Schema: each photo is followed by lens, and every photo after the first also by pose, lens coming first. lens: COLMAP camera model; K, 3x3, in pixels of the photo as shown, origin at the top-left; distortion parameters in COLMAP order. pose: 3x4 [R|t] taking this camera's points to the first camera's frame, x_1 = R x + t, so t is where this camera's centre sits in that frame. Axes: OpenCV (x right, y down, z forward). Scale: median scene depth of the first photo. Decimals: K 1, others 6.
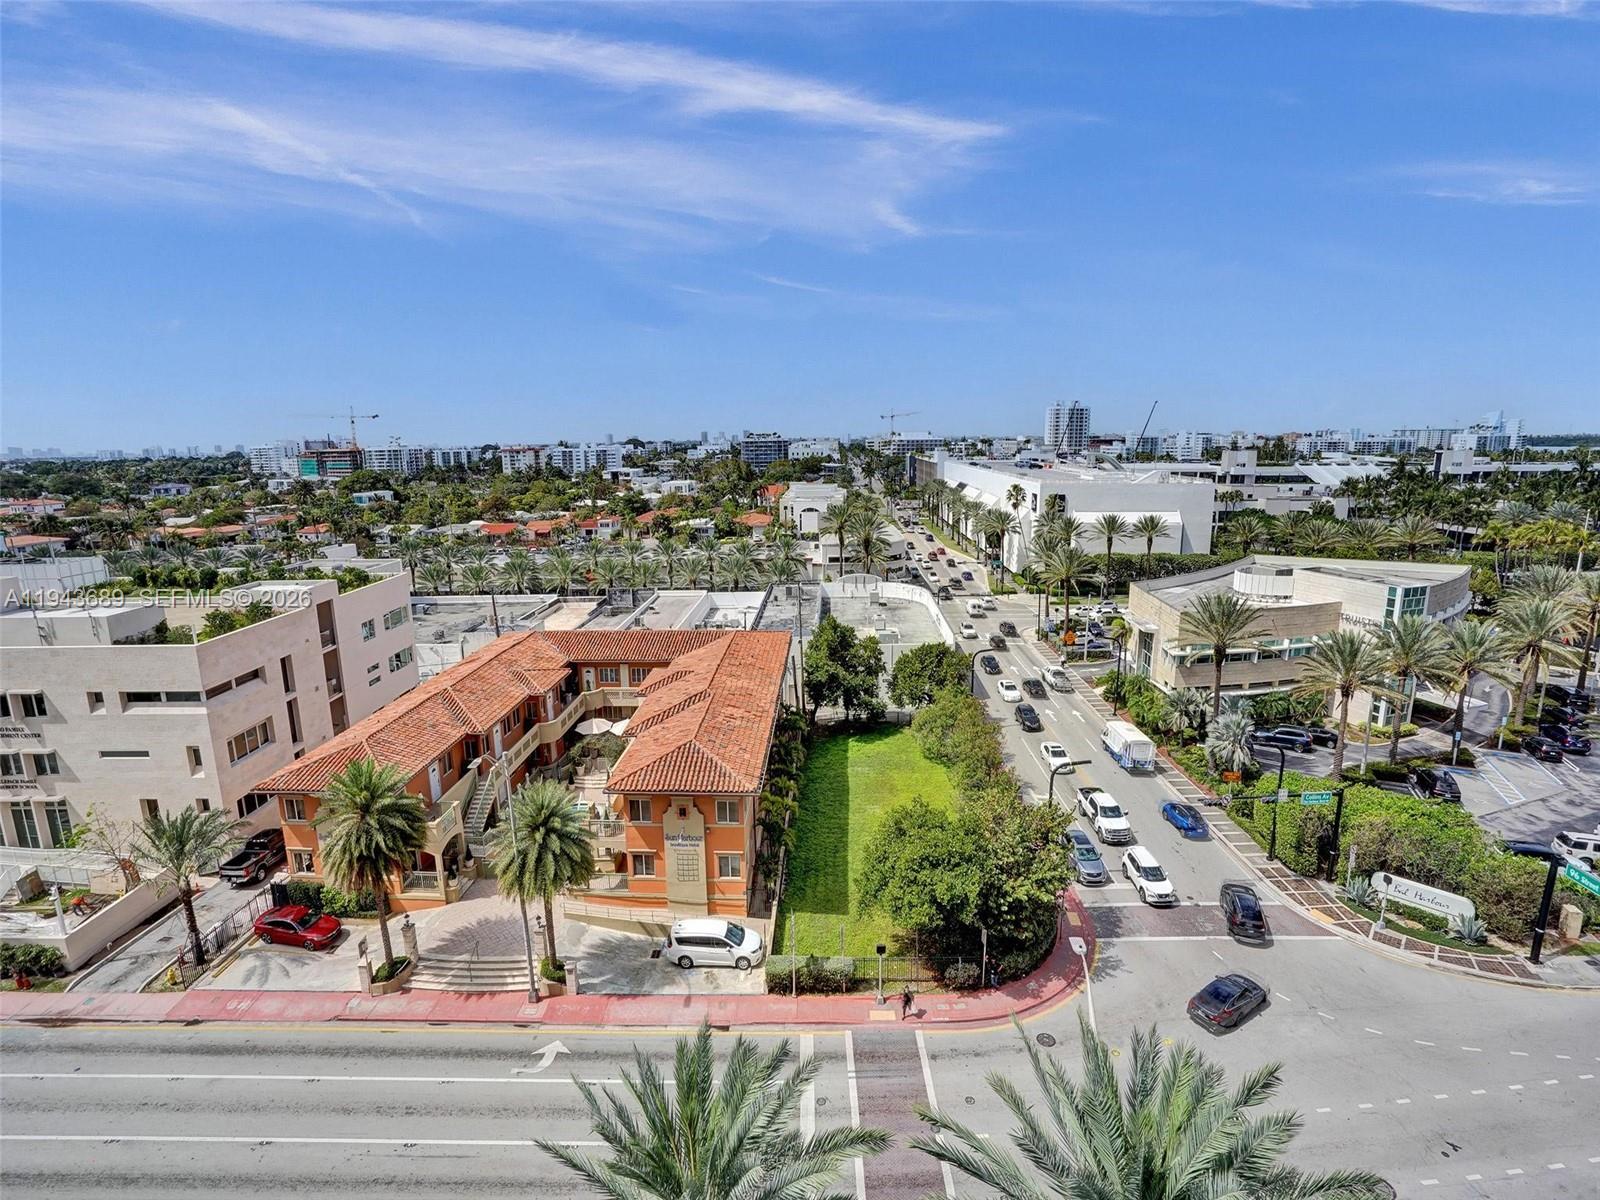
lens RADIAL K [[758.1, 0, 812.9], [0, 758.1, 583.3], [0, 0, 1]] dist [-0.041669, 0.018596]
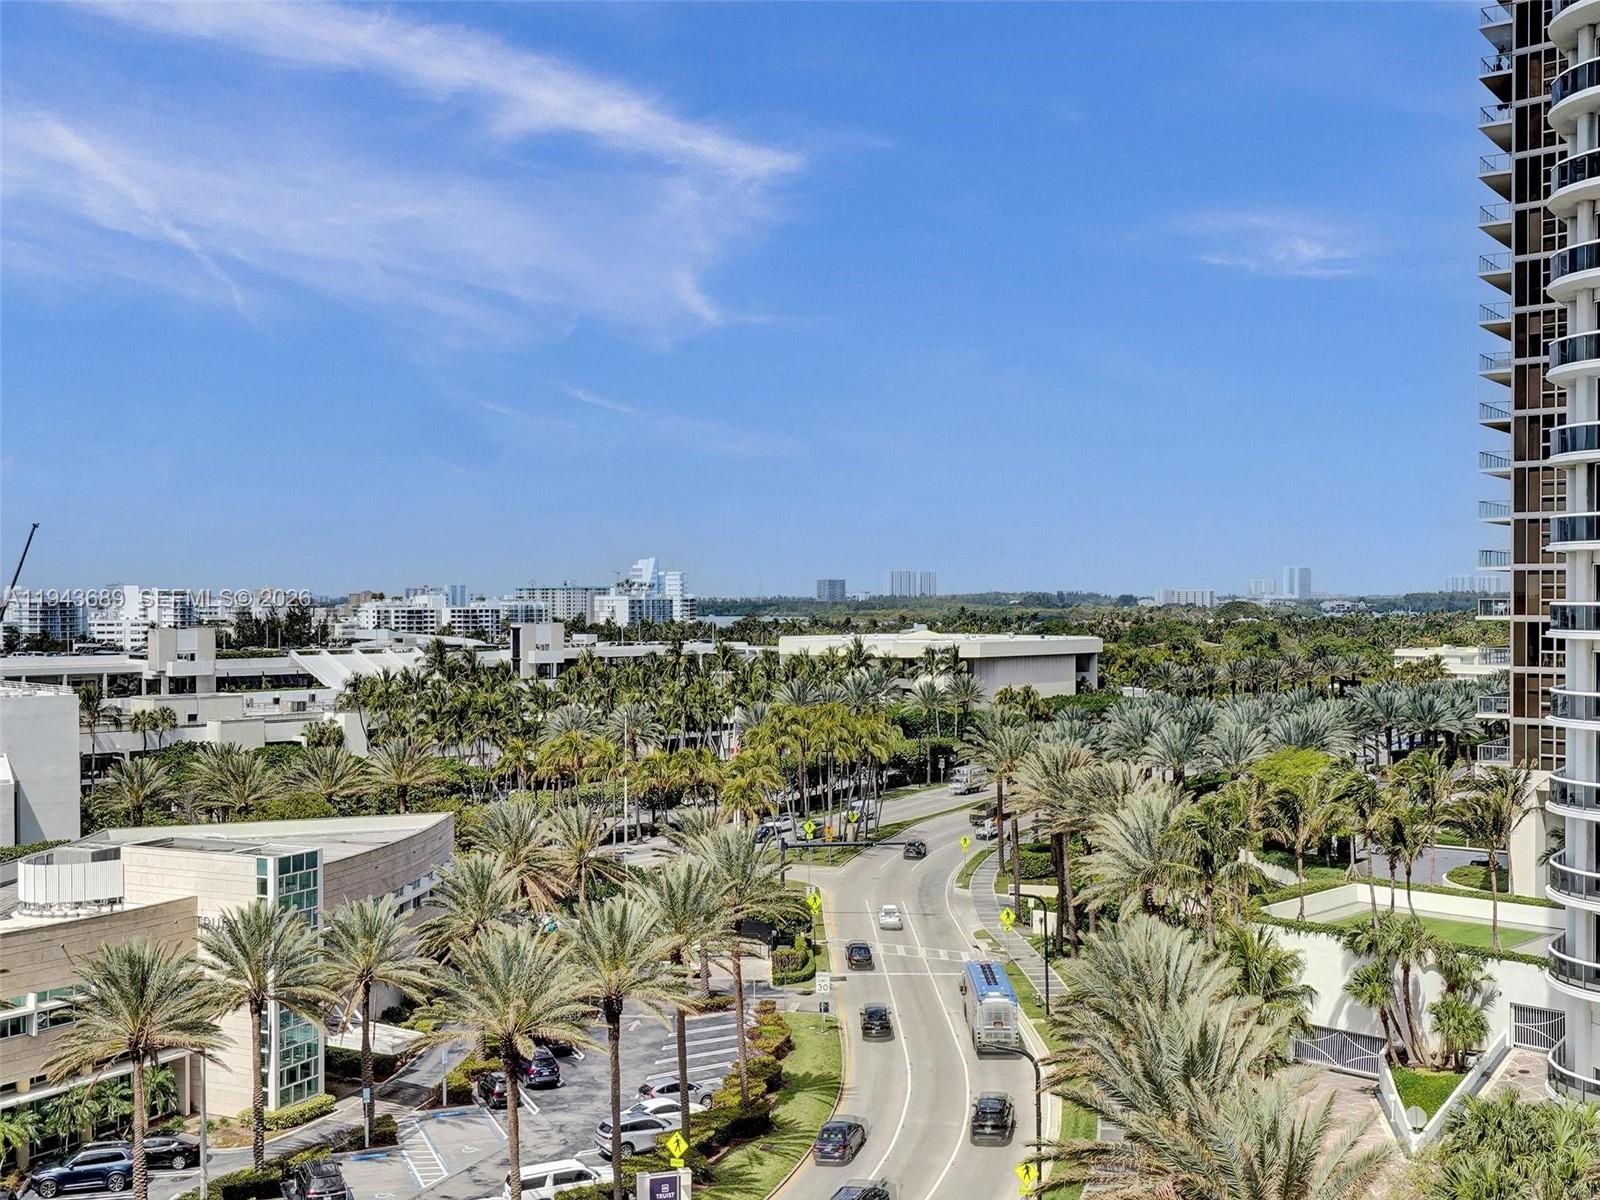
lens RADIAL K [[1712.8, 0, 800.0], [0, 1712.8, 600.0], [0, 0, 1]] dist [0.006625, 0.019177]
pose [[0.695237, 0.005494, 0.718760, 0.058243], [0.132344, 0.981896, -0.135518, 0.023181], [-0.706492, 0.189341, 0.681923, -0.129430]]
